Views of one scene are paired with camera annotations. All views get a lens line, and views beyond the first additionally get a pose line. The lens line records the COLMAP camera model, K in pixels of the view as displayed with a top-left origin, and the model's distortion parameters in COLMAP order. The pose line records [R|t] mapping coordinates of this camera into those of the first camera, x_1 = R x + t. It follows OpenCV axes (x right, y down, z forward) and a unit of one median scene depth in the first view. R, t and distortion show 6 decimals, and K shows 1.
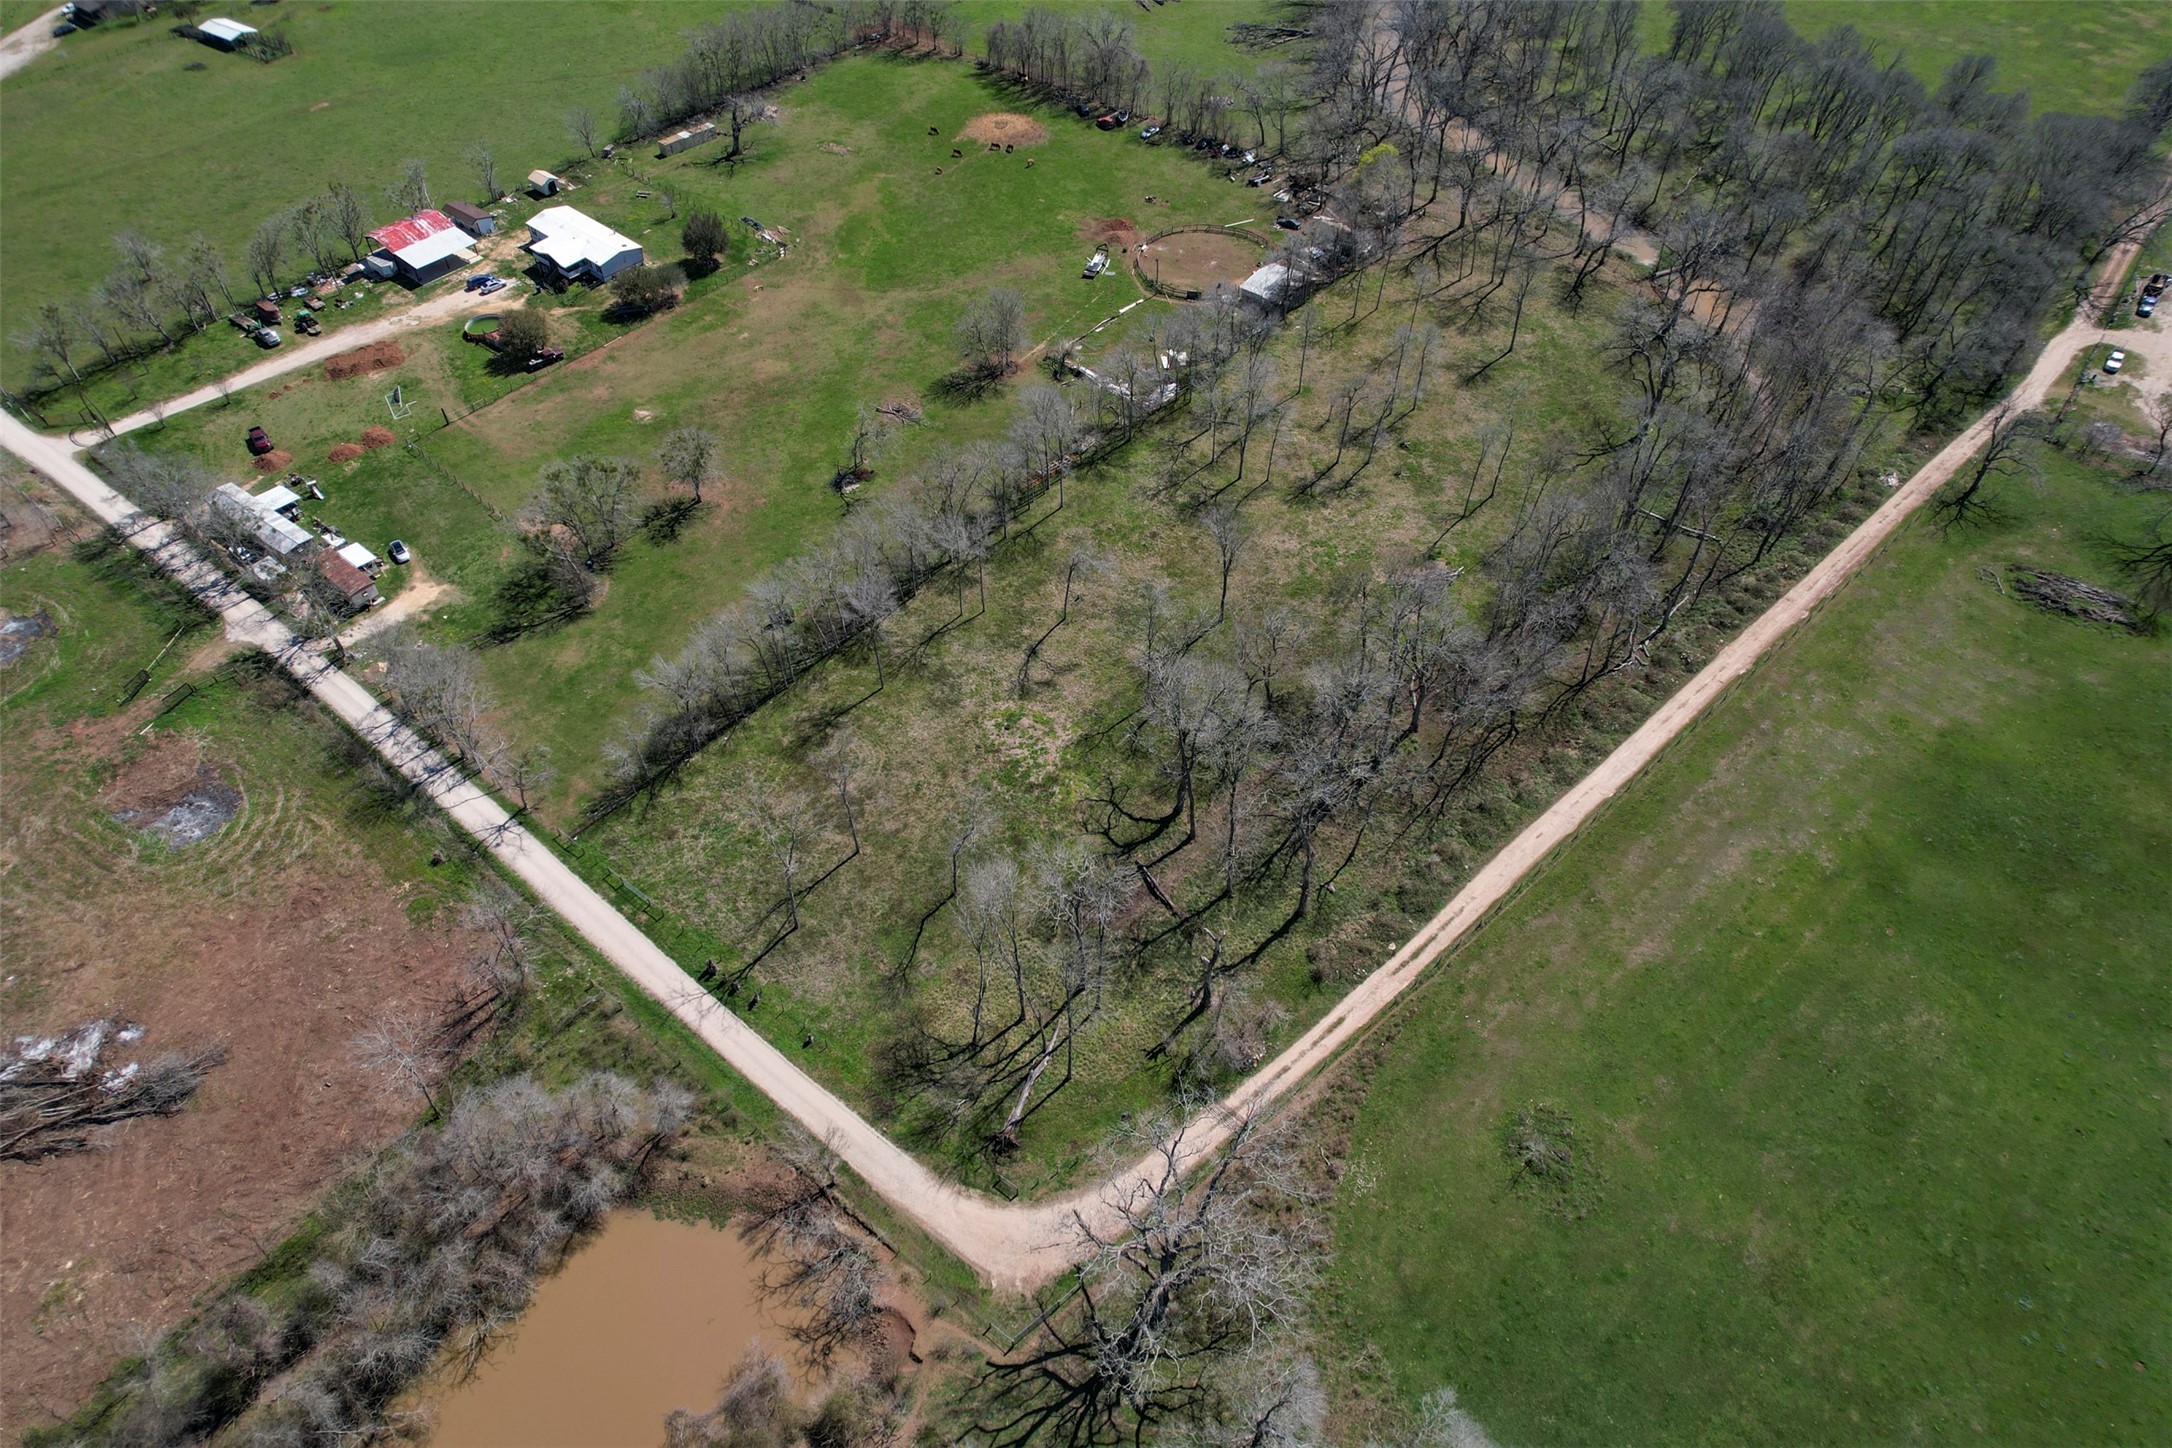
lens RADIAL K [[1388.2, 0, 1086.4], [0, 1388.2, 713.6], [0, 0, 1]] dist [-0.081133, 0.074973]
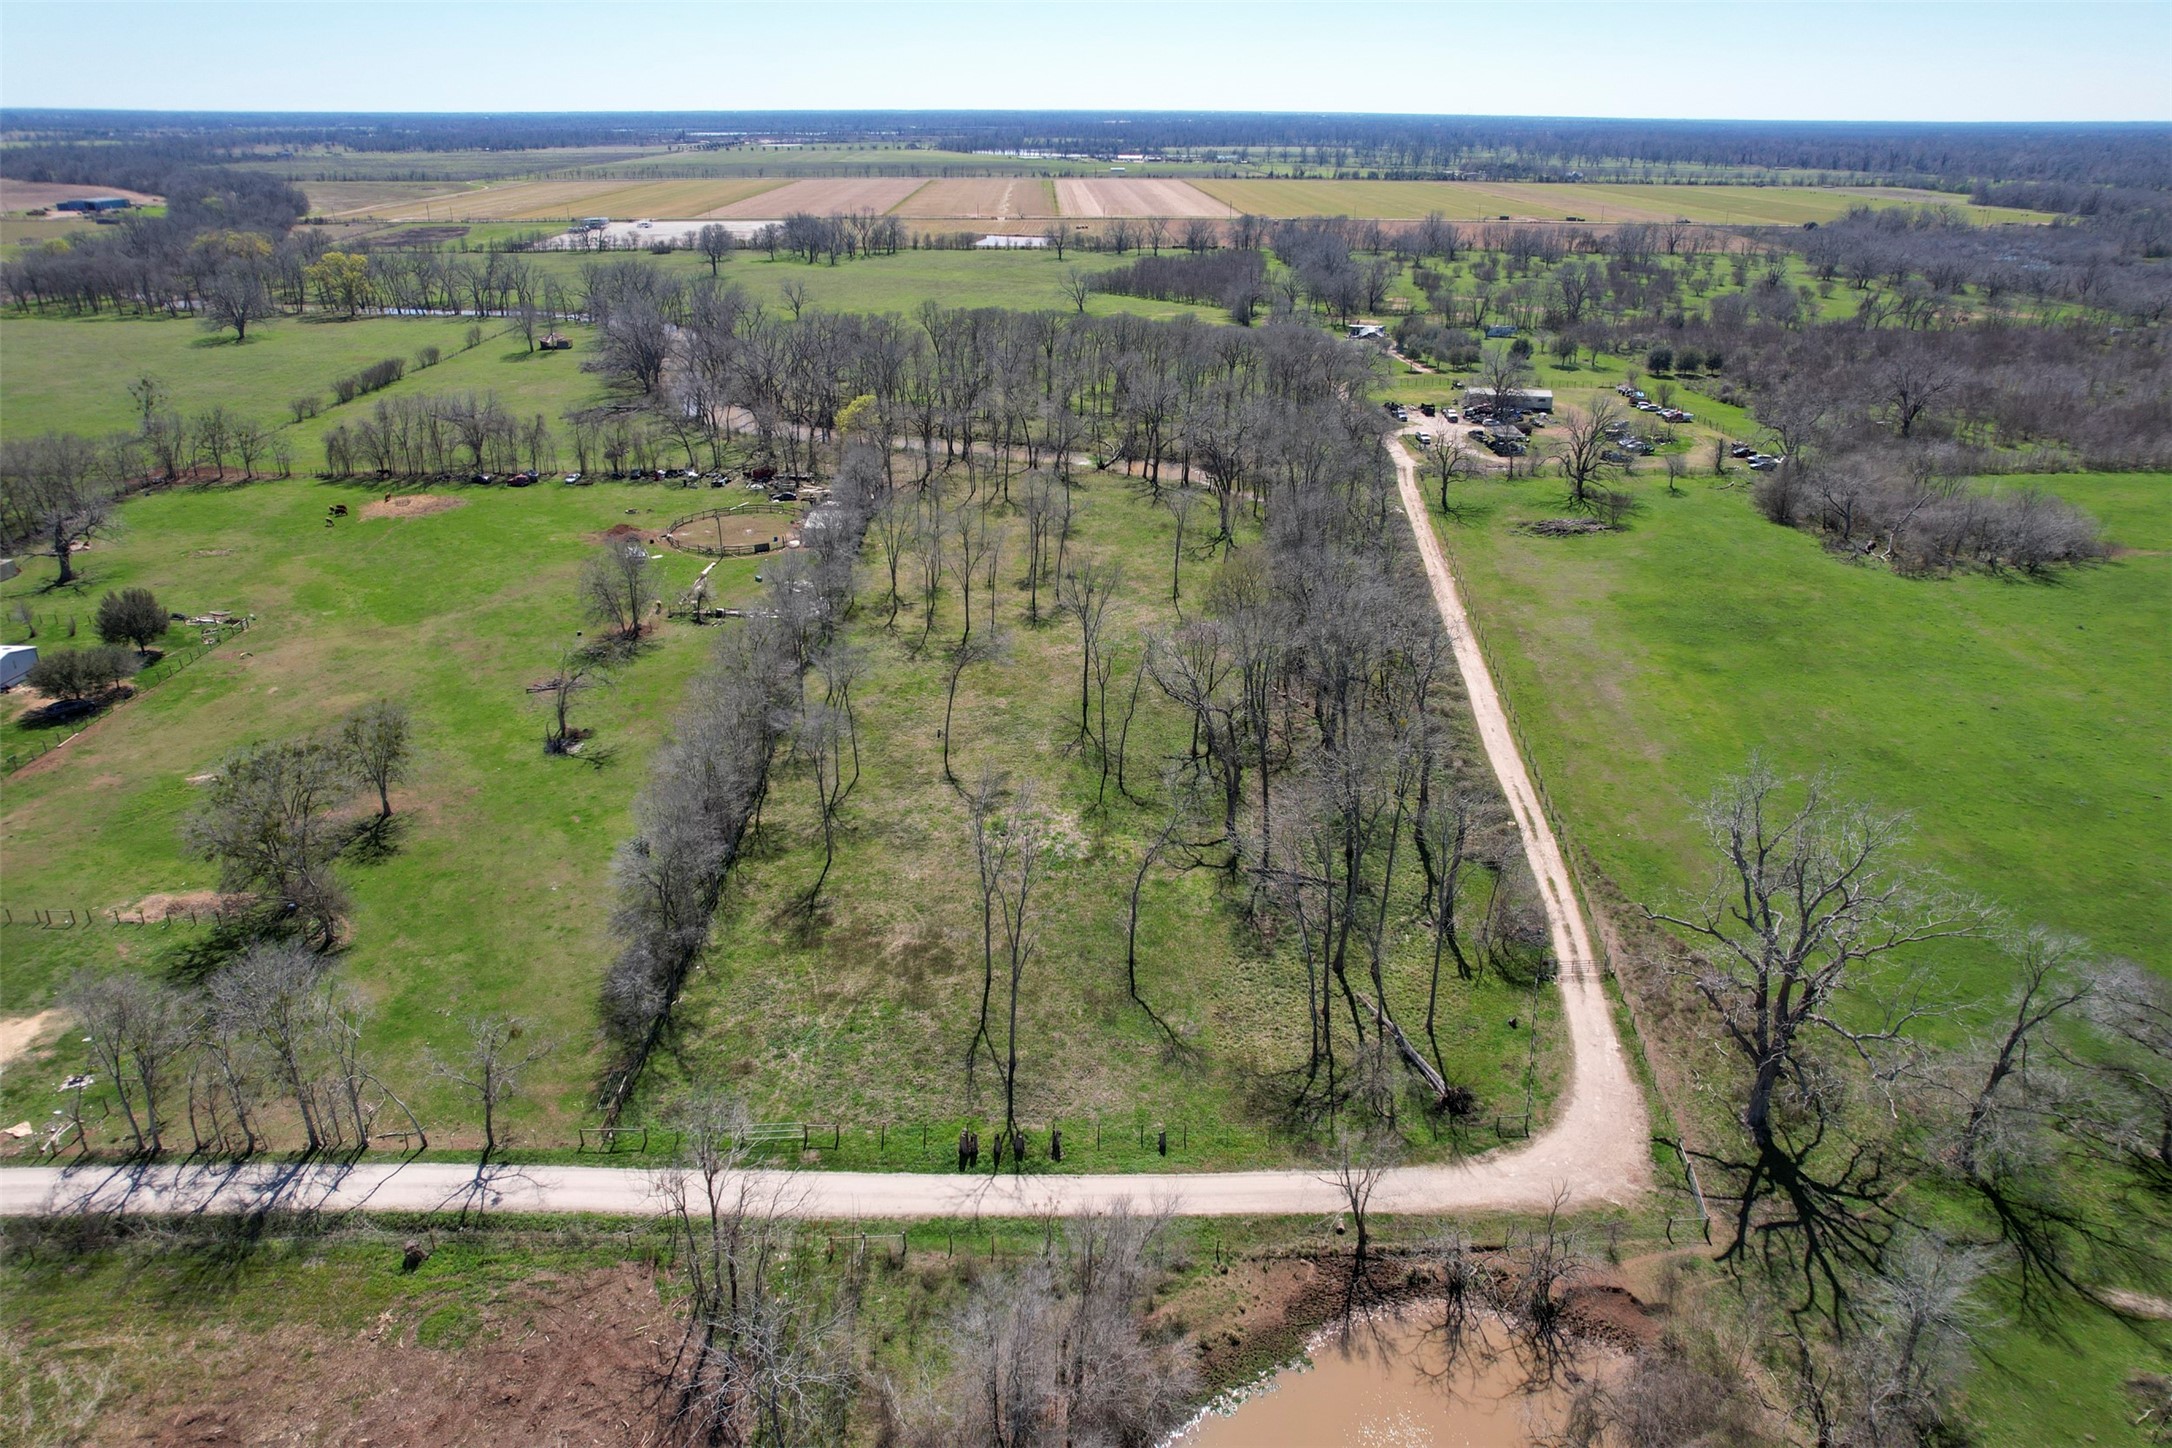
lens RADIAL K [[1388.2, 0, 1086.4], [0, 1388.2, 713.6], [0, 0, 1]] dist [-0.081133, 0.074973]
pose [[0.756956, -0.260672, 0.599222, -0.520257], [0.471105, 0.853168, -0.223973, 0.164721], [-0.452854, 0.451835, 0.768615, 0.326007]]
